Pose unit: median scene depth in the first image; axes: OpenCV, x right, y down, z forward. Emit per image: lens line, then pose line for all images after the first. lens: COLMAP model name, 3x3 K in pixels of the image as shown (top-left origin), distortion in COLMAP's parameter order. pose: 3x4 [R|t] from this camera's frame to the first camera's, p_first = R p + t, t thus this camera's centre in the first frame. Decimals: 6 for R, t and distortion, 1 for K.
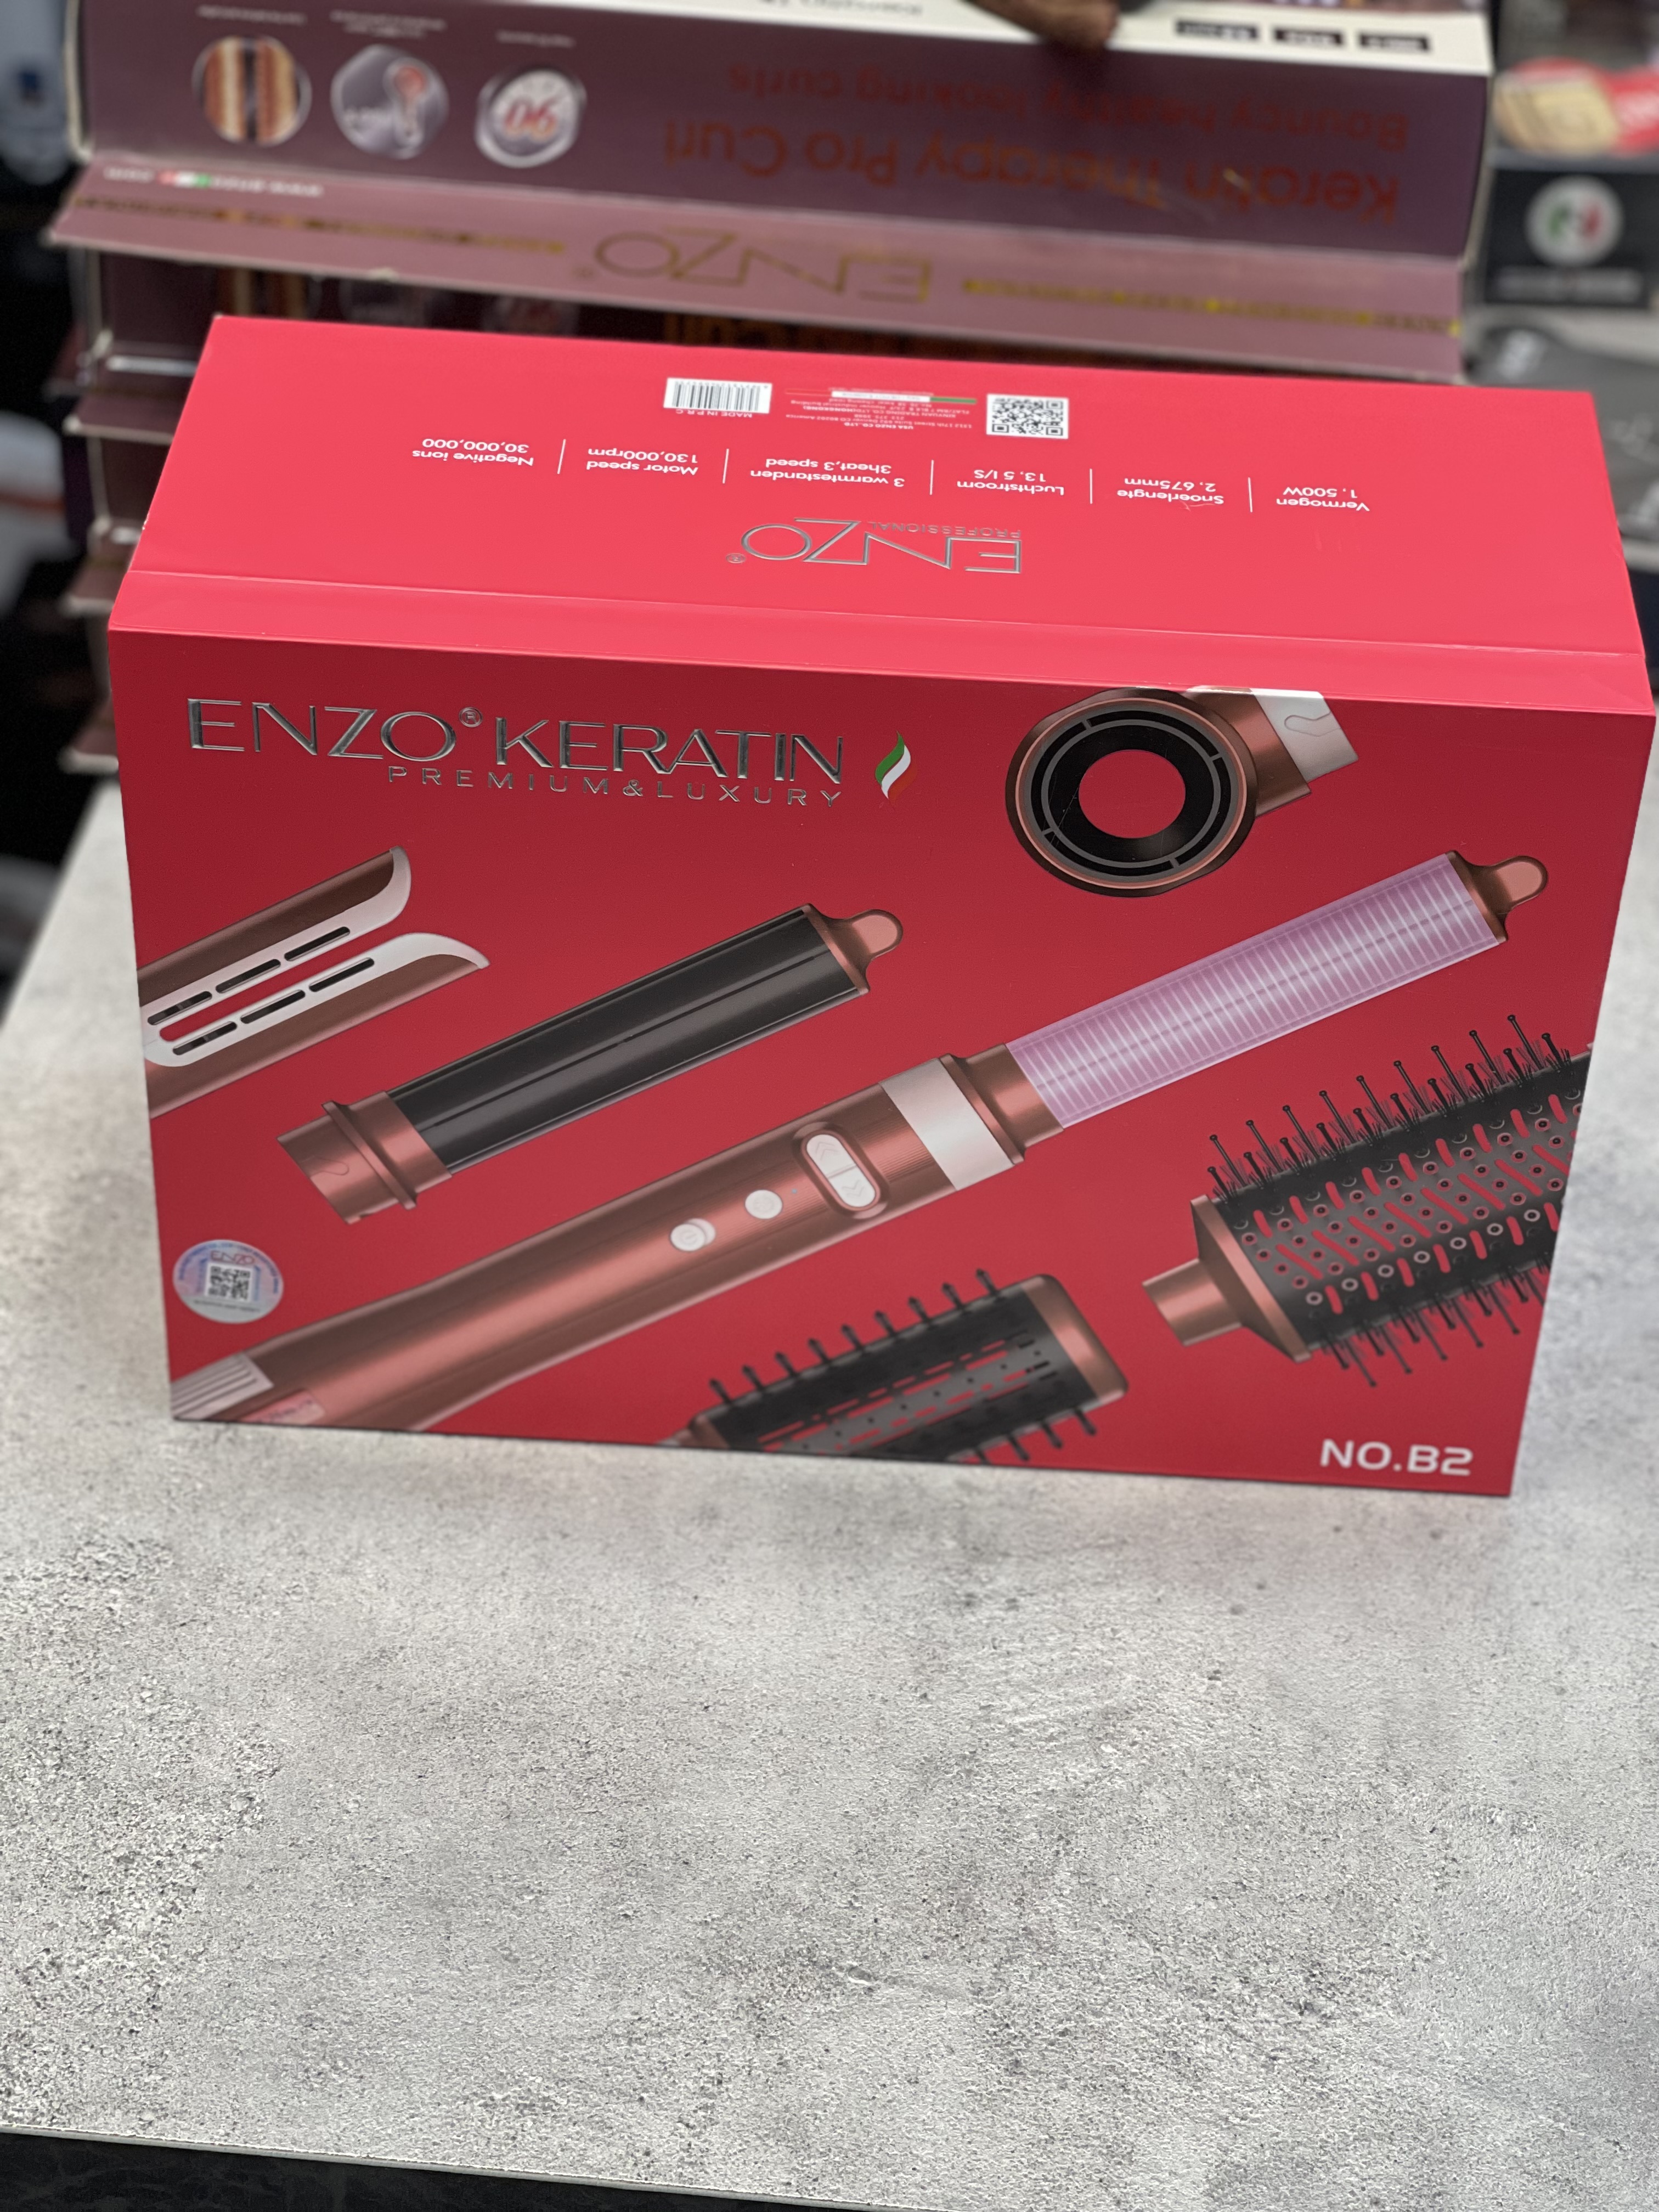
lens RADIAL K [[4173.6, 0, 868.1], [0, 4173.6, 1076.1], [0, 0, 1]] dist [0.179823, 0.000000]
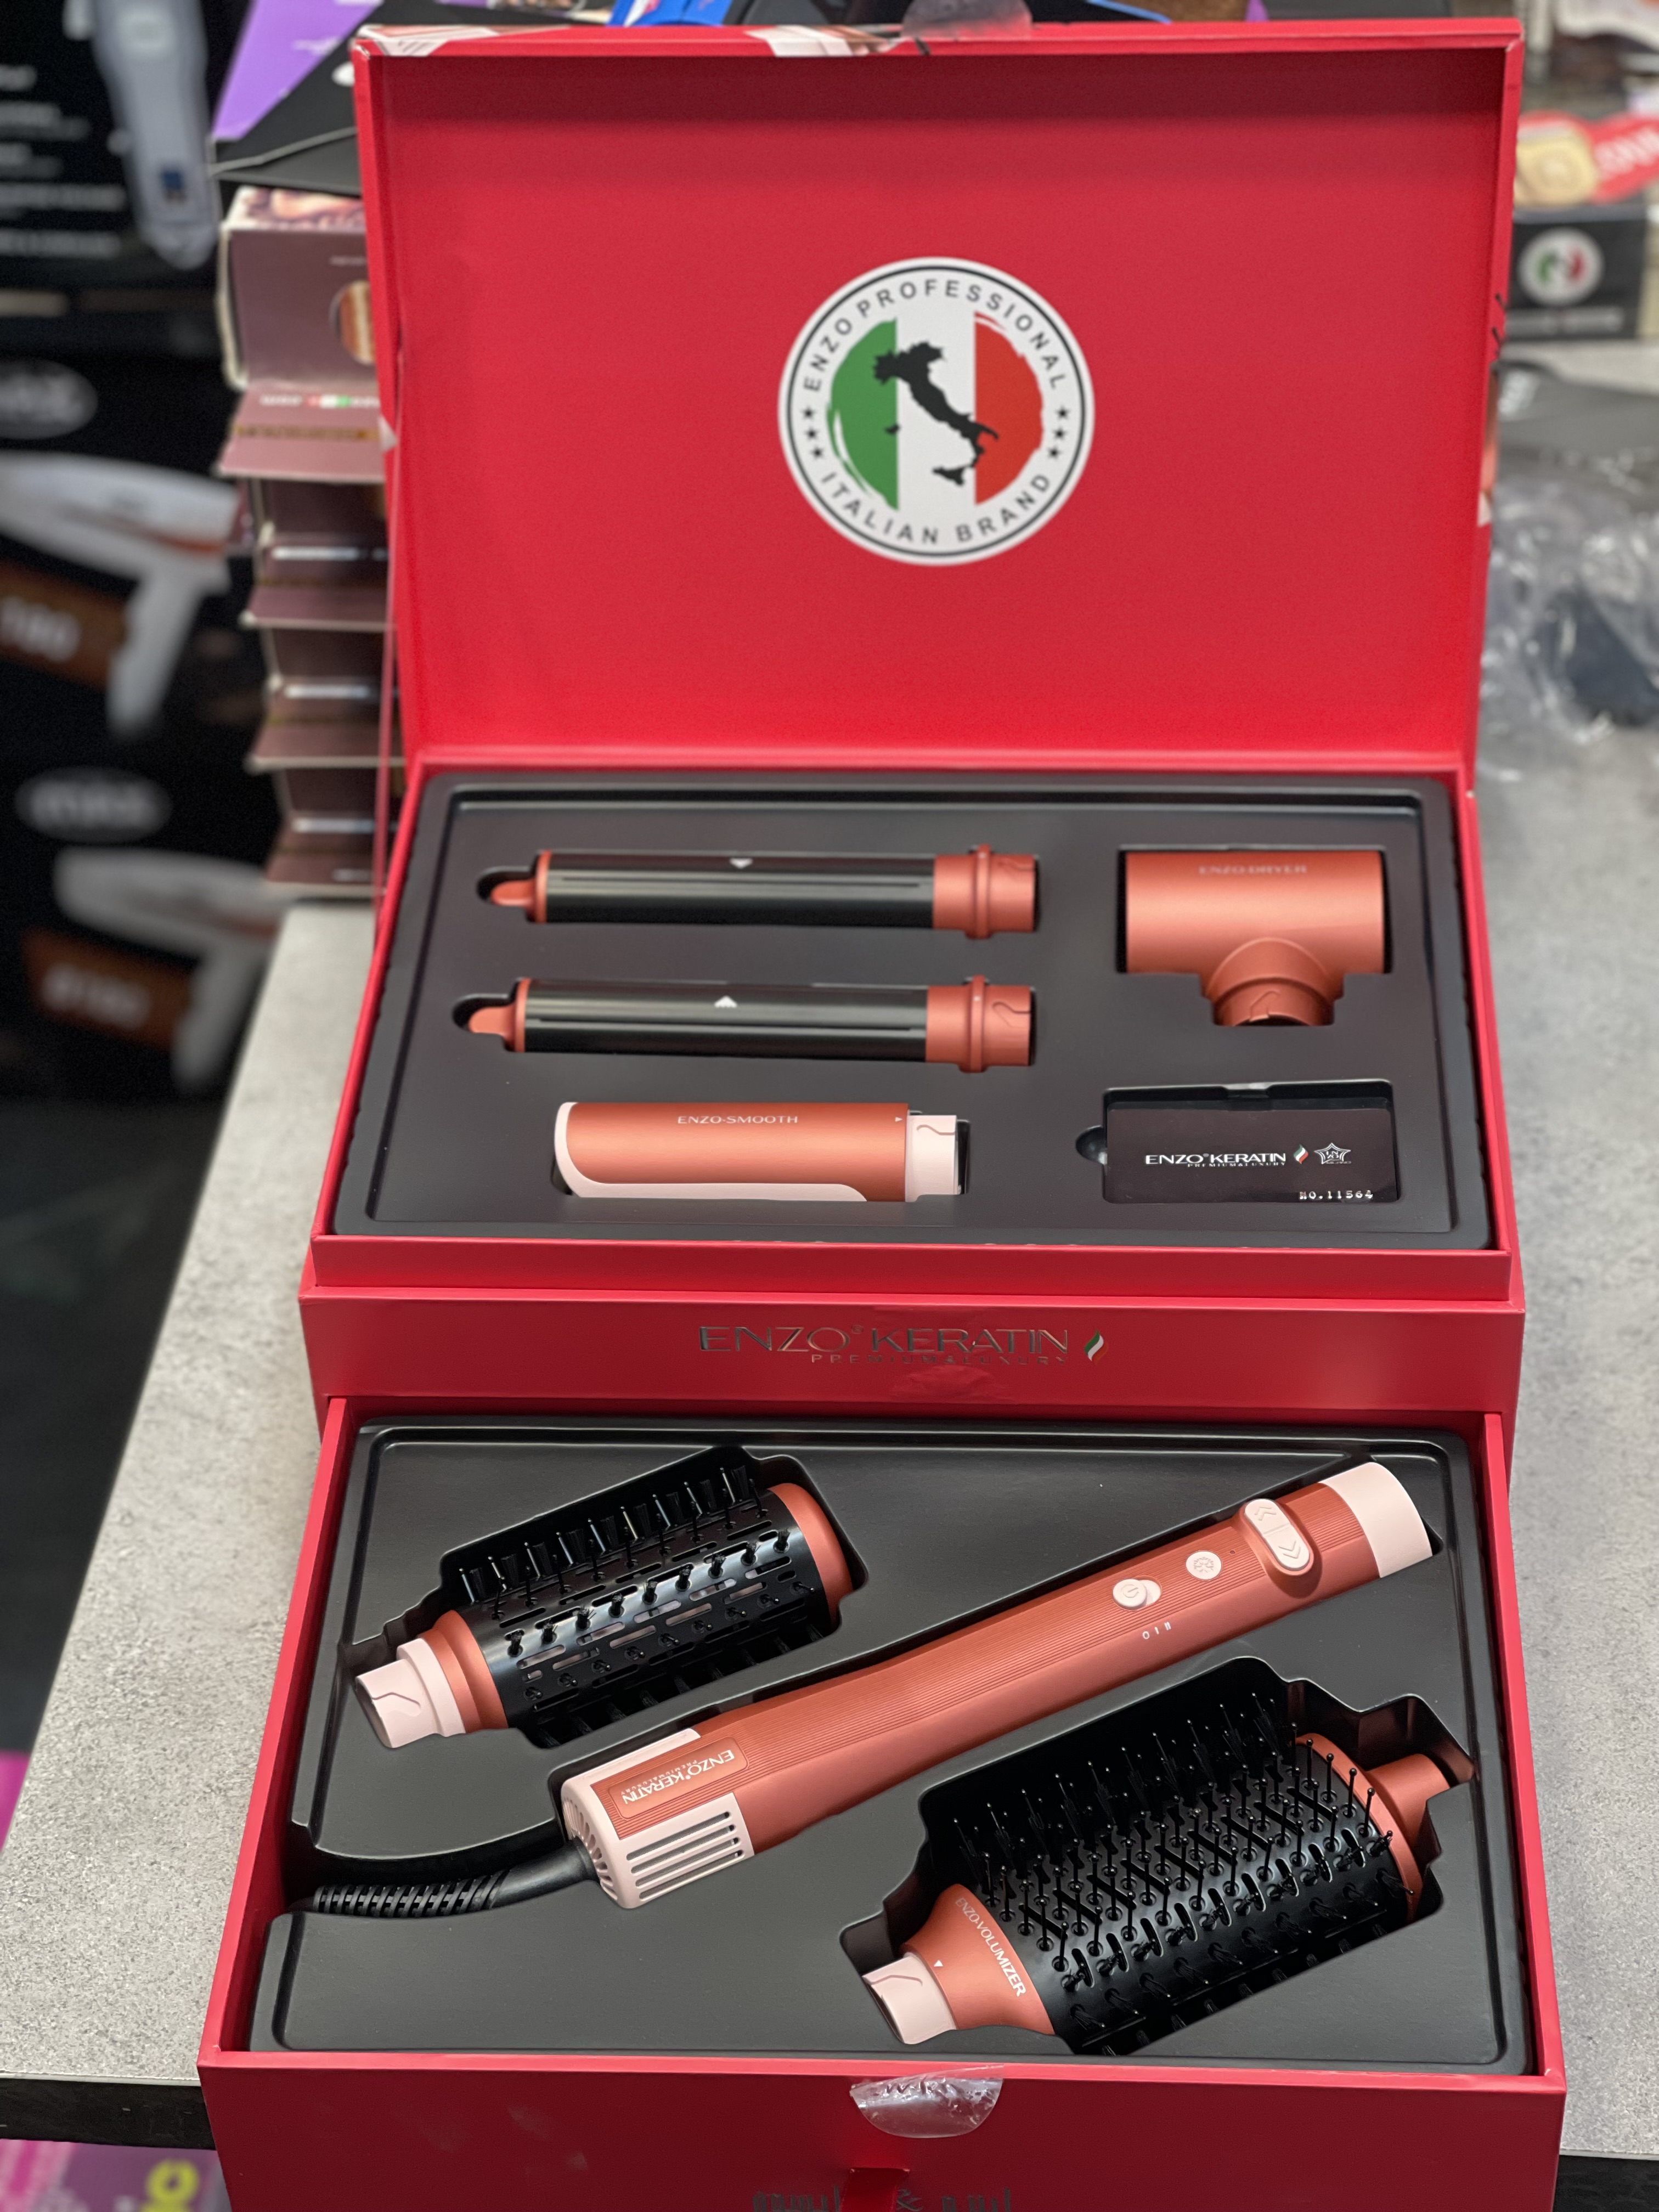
lens RADIAL K [[4173.6, 0, 804.0], [0, 4173.6, 1062.6], [0, 0, 1]] dist [0.179823, 0.000000]
pose [[0.996550, -0.058439, -0.058932, 0.031348], [0.061434, 0.996840, 0.050358, -0.087908], [0.055803, -0.053805, 0.996991, -0.184801]]
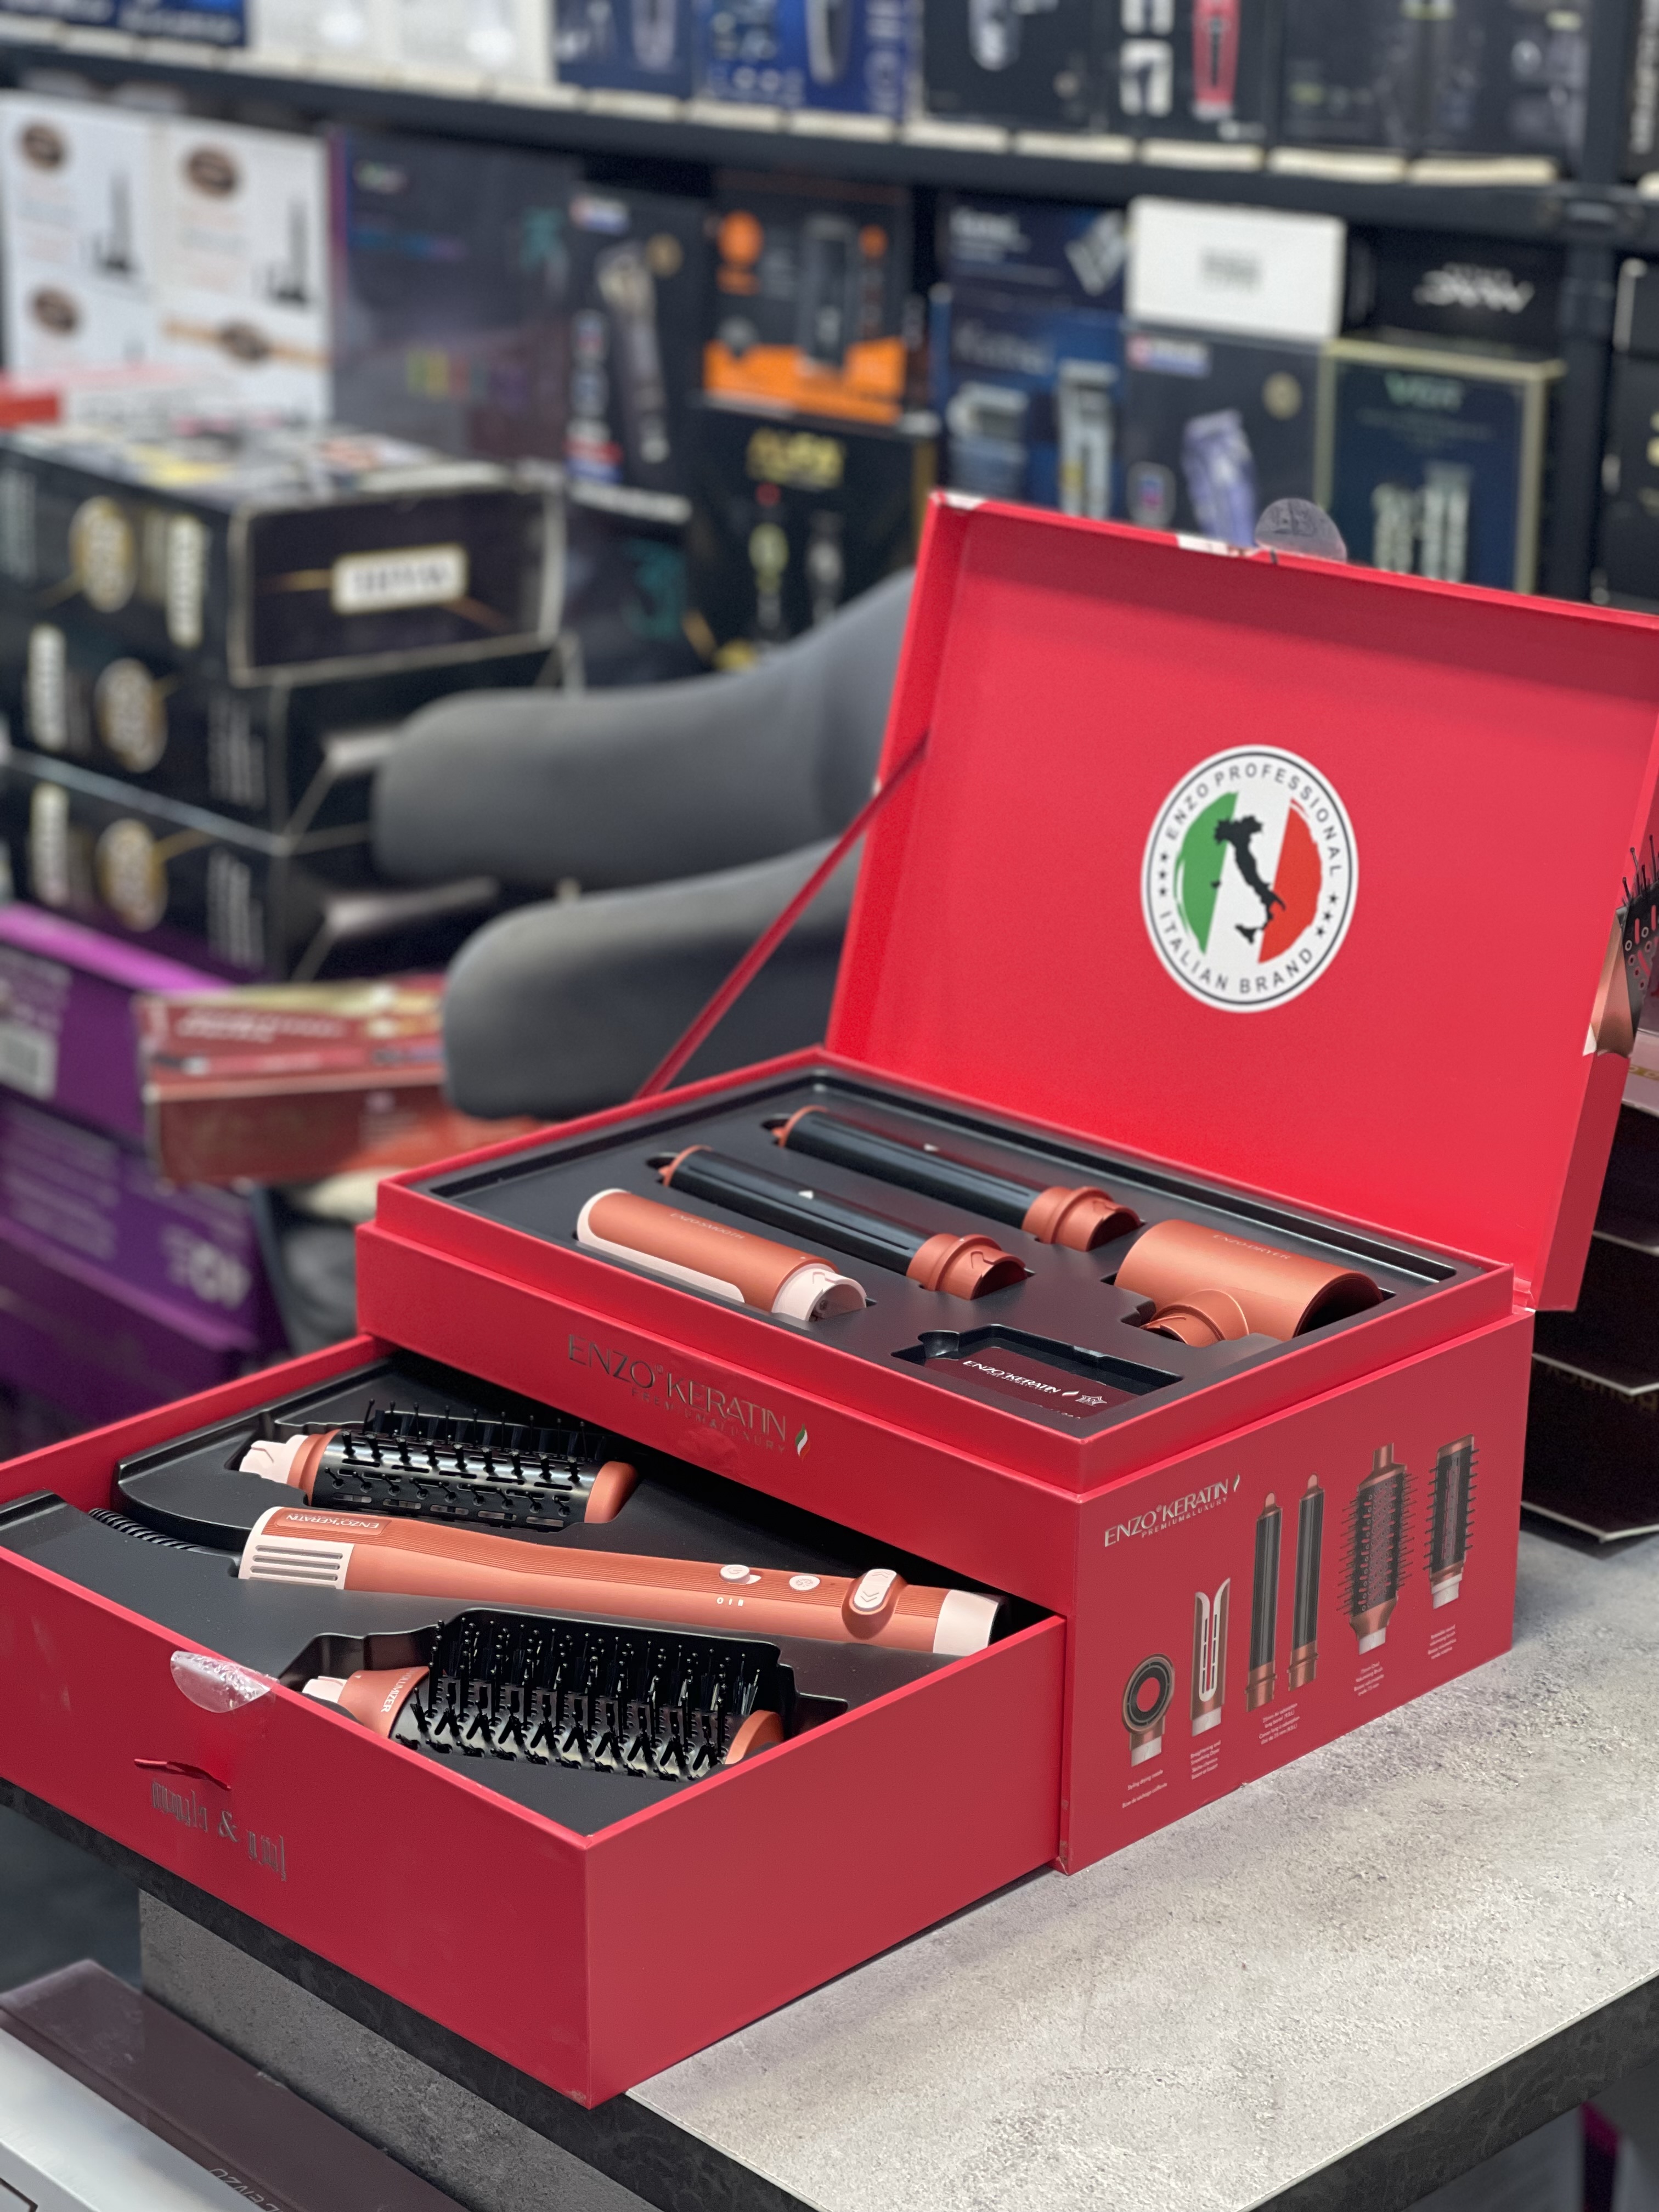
lens RADIAL K [[4173.6, 0, 823.1], [0, 4173.6, 1015.2], [0, 0, 1]] dist [0.179823, 0.000000]
pose [[0.753657, 0.161255, -0.637179, 0.799142], [-0.386708, 0.892677, -0.231484, 0.210161], [0.531467, 0.420862, 0.735131, -0.076534]]
